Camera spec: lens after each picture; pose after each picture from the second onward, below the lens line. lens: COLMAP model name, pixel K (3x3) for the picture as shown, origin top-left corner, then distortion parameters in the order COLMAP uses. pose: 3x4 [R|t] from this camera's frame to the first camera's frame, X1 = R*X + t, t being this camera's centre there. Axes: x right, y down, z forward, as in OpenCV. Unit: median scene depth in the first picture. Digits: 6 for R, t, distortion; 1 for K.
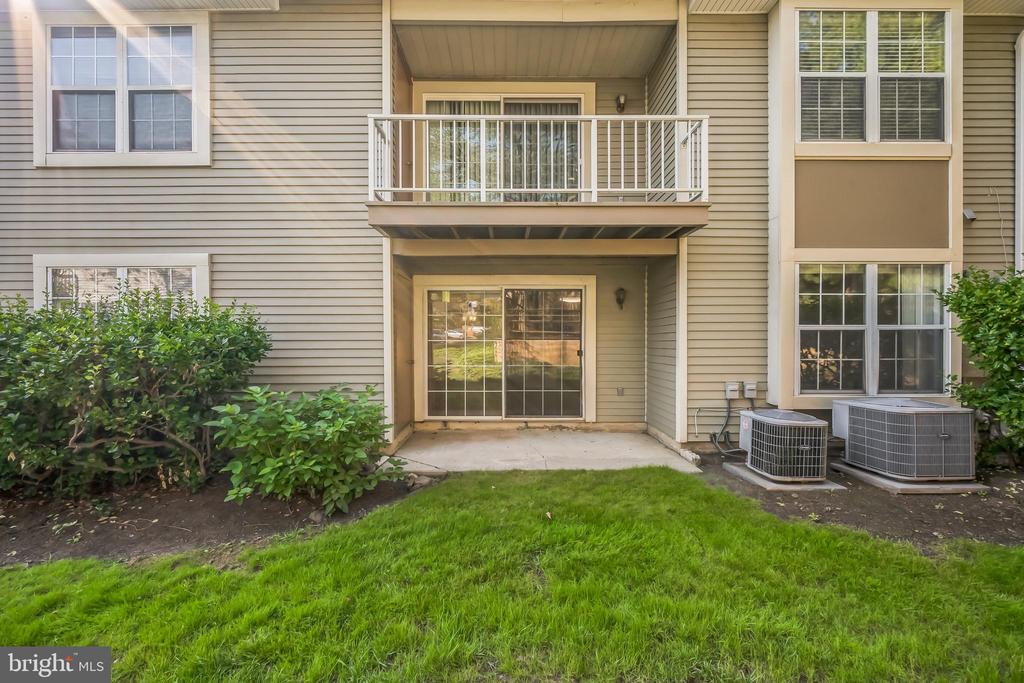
lens RADIAL K [[416.4, 0, 512.9], [0, 416.4, 342.8], [0, 0, 1]] dist [-0.002345, -0.000366]
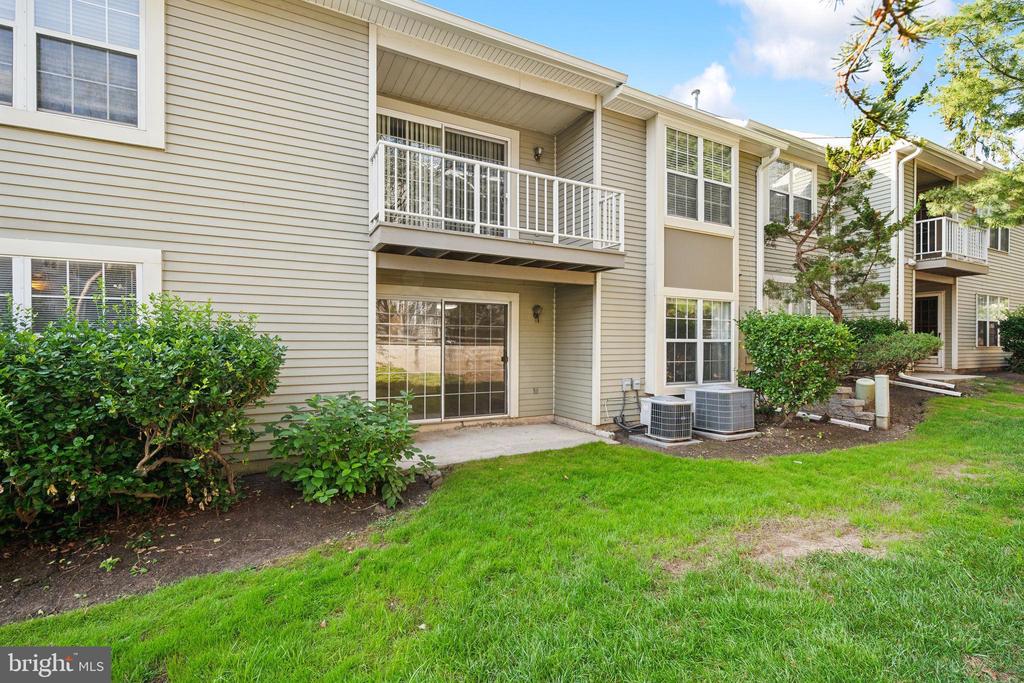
lens RADIAL K [[455.6, 0, 510.5], [0, 455.6, 345.1], [0, 0, 1]] dist [-0.001663, 0.000317]
pose [[0.887130, 0.001874, 0.461516, -0.538242], [-0.000740, 0.999996, -0.002637, -0.015136], [-0.461519, 0.001998, 0.887128, -0.180665]]
